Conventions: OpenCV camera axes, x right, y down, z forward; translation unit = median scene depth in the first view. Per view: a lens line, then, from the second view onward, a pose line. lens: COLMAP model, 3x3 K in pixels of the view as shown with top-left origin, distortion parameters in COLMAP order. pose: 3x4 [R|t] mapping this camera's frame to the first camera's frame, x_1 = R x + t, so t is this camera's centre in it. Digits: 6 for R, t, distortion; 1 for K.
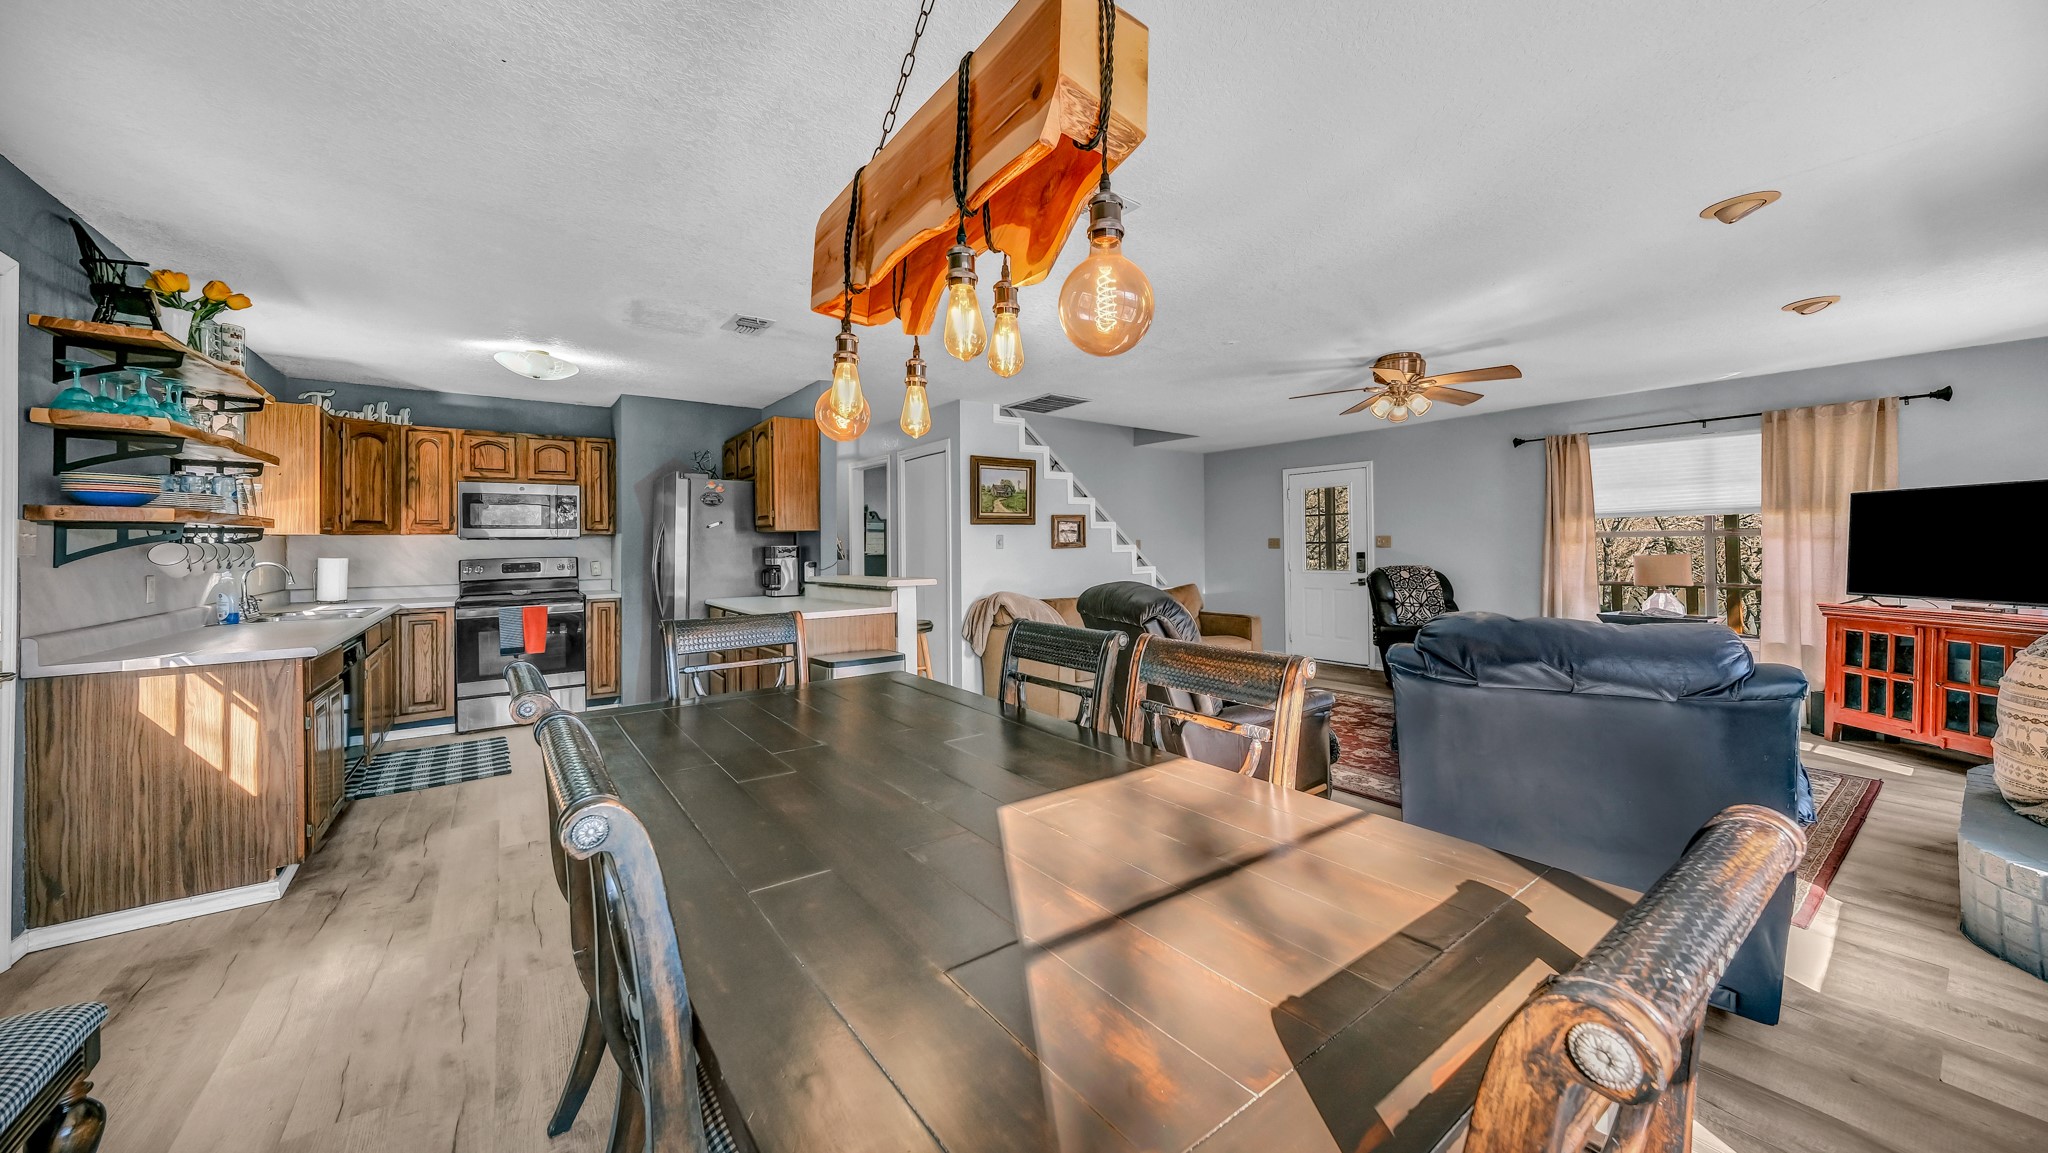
lens RADIAL K [[722.7, 0, 1027.1], [0, 722.7, 547.4], [0, 0, 1]] dist [-0.003445, 0.002634]
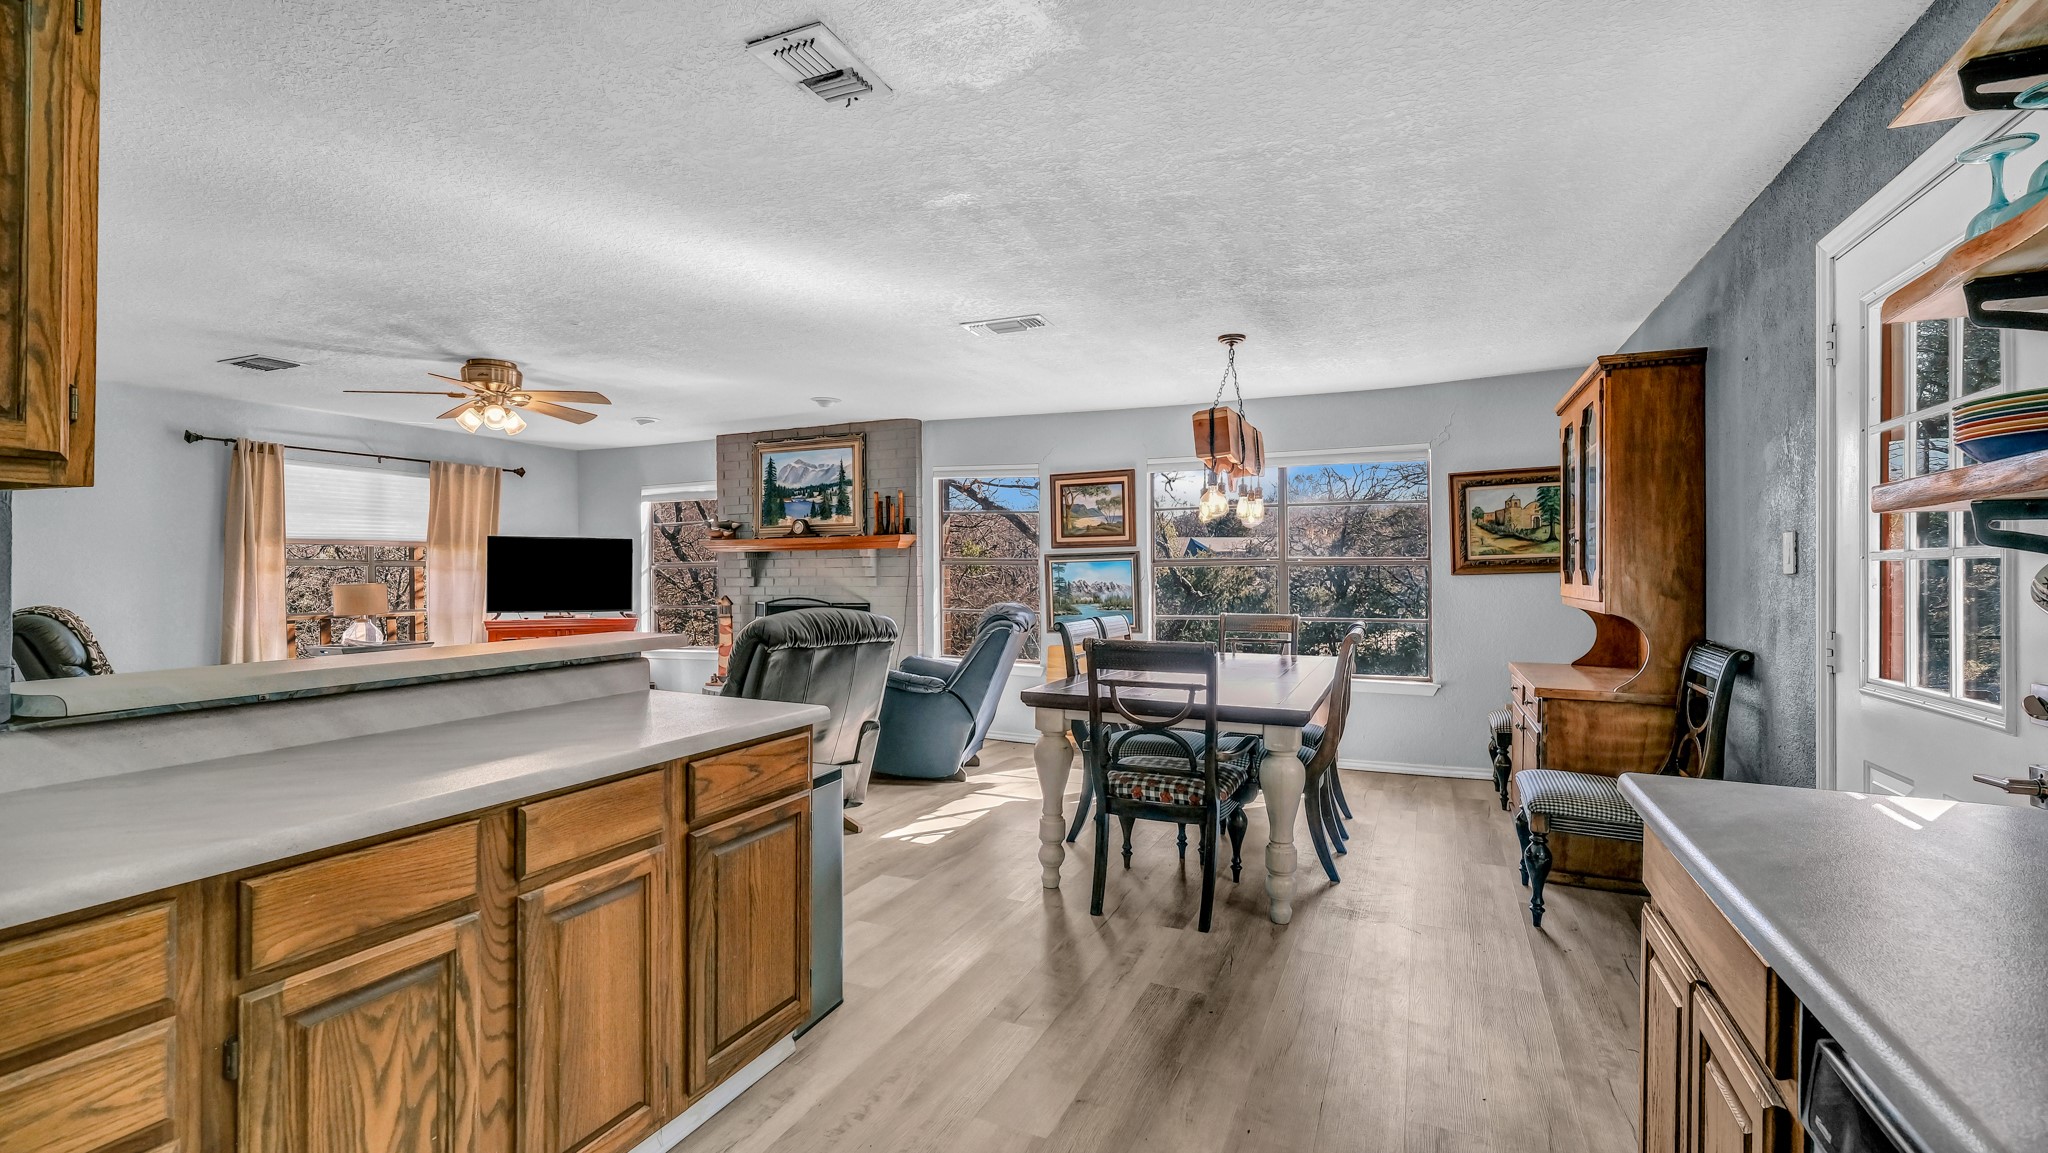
lens RADIAL K [[859.8, 0, 1058.6], [0, 859.8, 564.5], [0, 0, 1]] dist [-0.009573, 0.000588]
pose [[-0.518252, 0.016203, 0.855075, -0.664187], [0.001441, 0.999836, -0.018072, 0.006461], [-0.855227, -0.008134, -0.518190, 0.824368]]
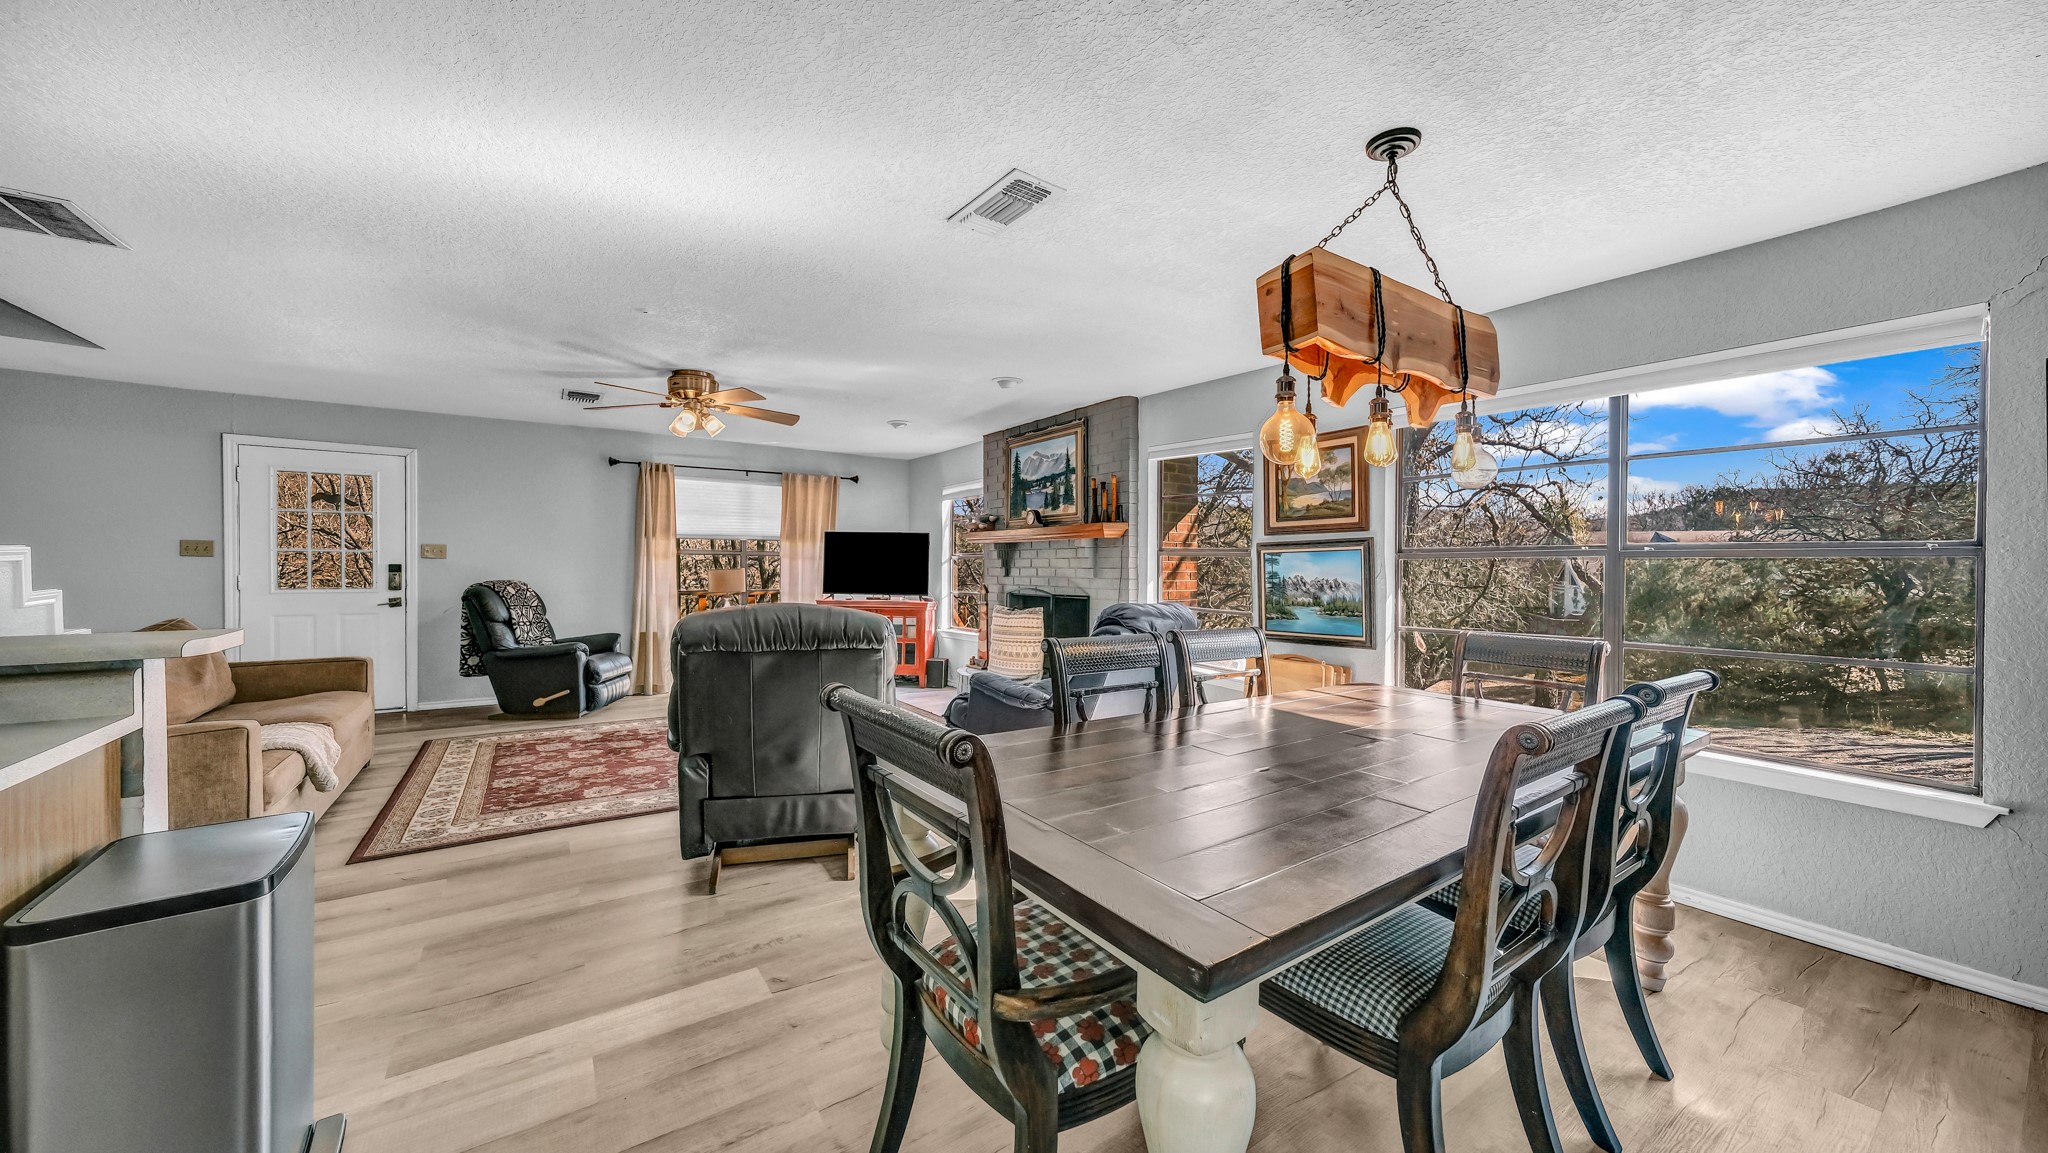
lens RADIAL K [[722.7, 0, 1053.5], [0, 722.7, 567.9], [0, 0, 1]] dist [-0.003445, 0.002634]
pose [[0.008796, 0.003750, 0.999954, -0.430646], [-0.014307, 0.999891, -0.003624, 0.004648], [-0.999859, -0.014275, 0.008849, 0.422120]]
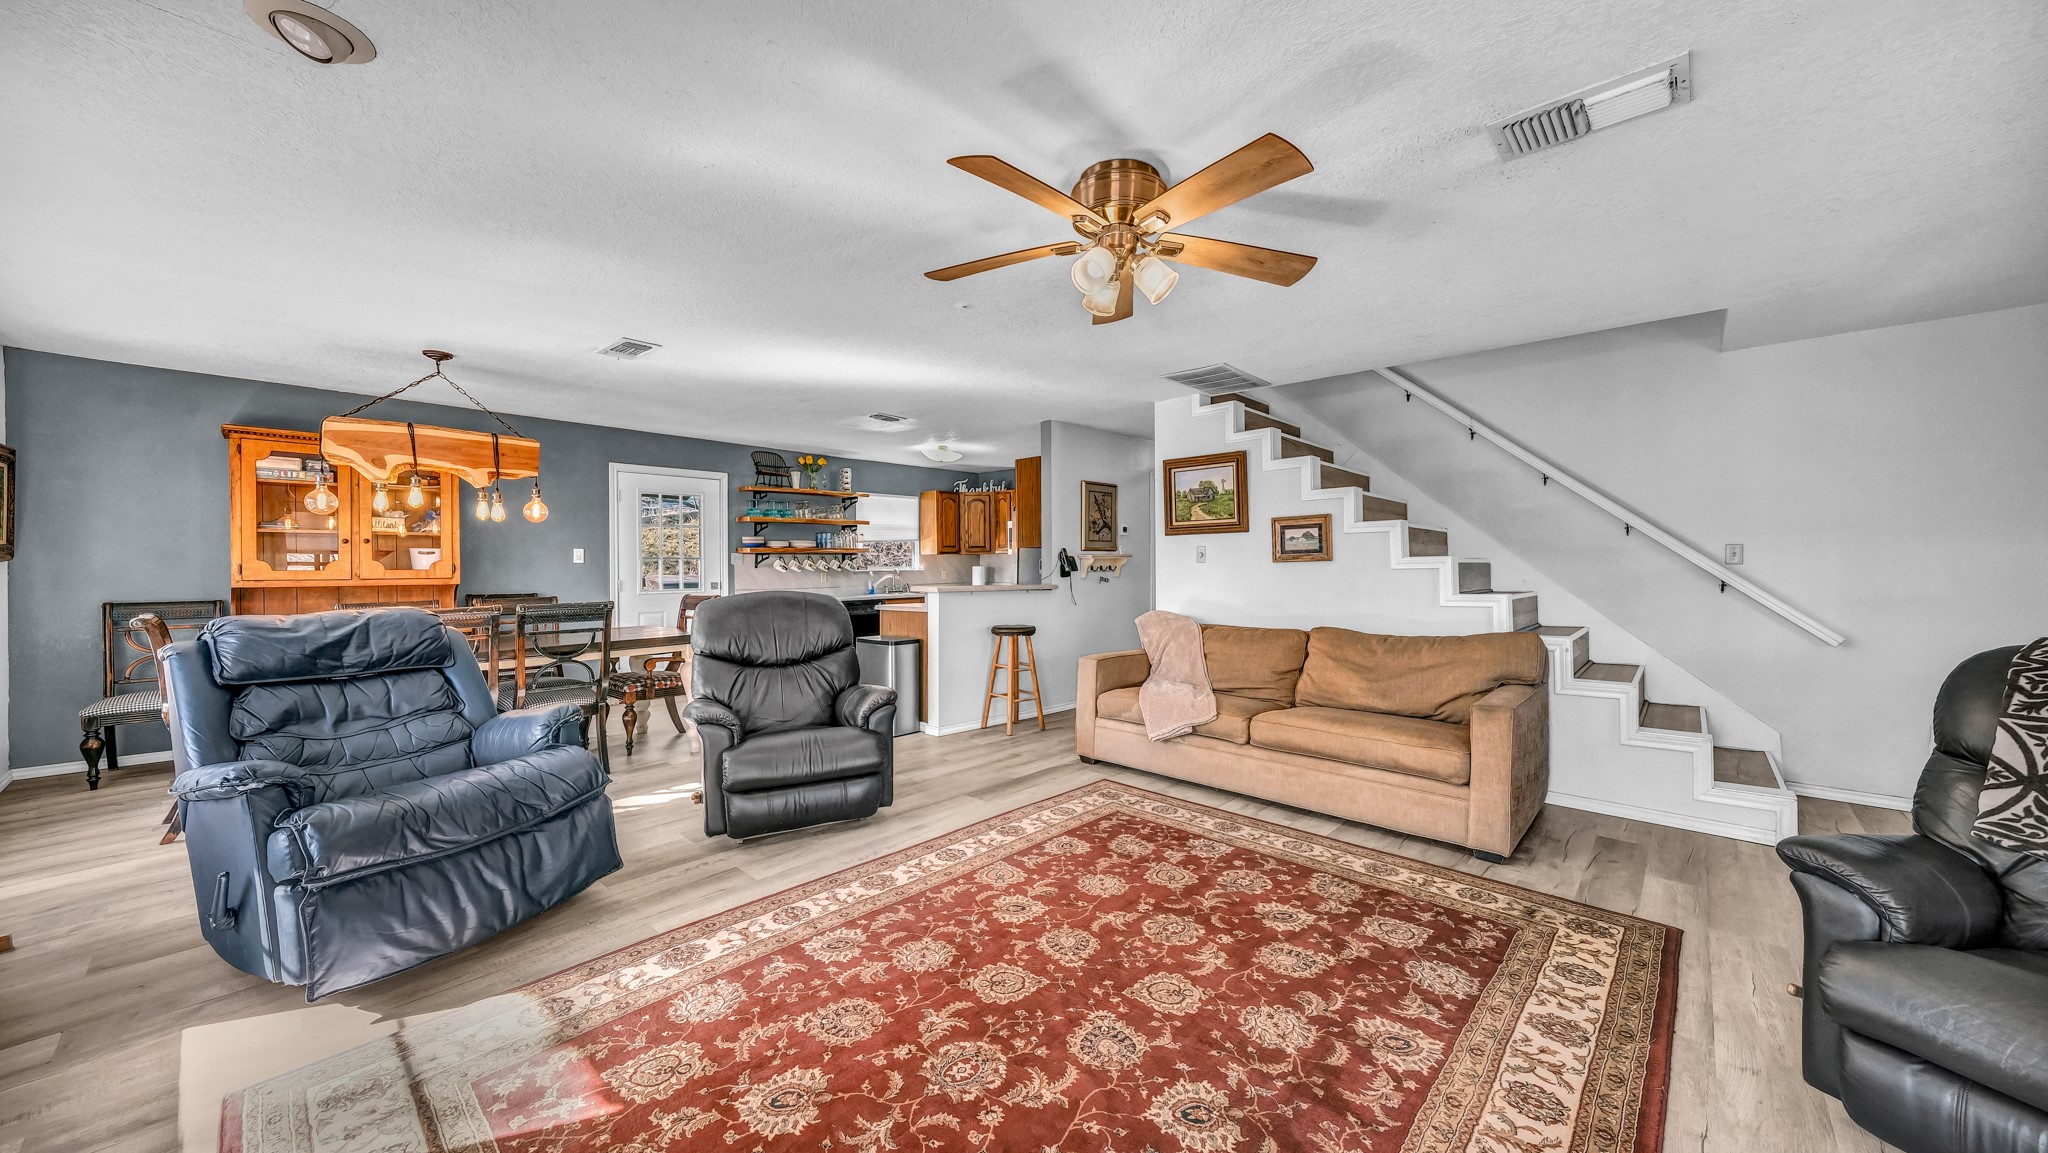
lens RADIAL K [[722.7, 0, 1033.1], [0, 722.7, 570.0], [0, 0, 1]] dist [-0.003445, 0.002634]
pose [[0.183975, 0.012852, -0.982847, 0.870754], [0.000931, 0.999912, 0.013249, -0.000830], [0.982930, -0.003352, 0.183947, 0.743452]]
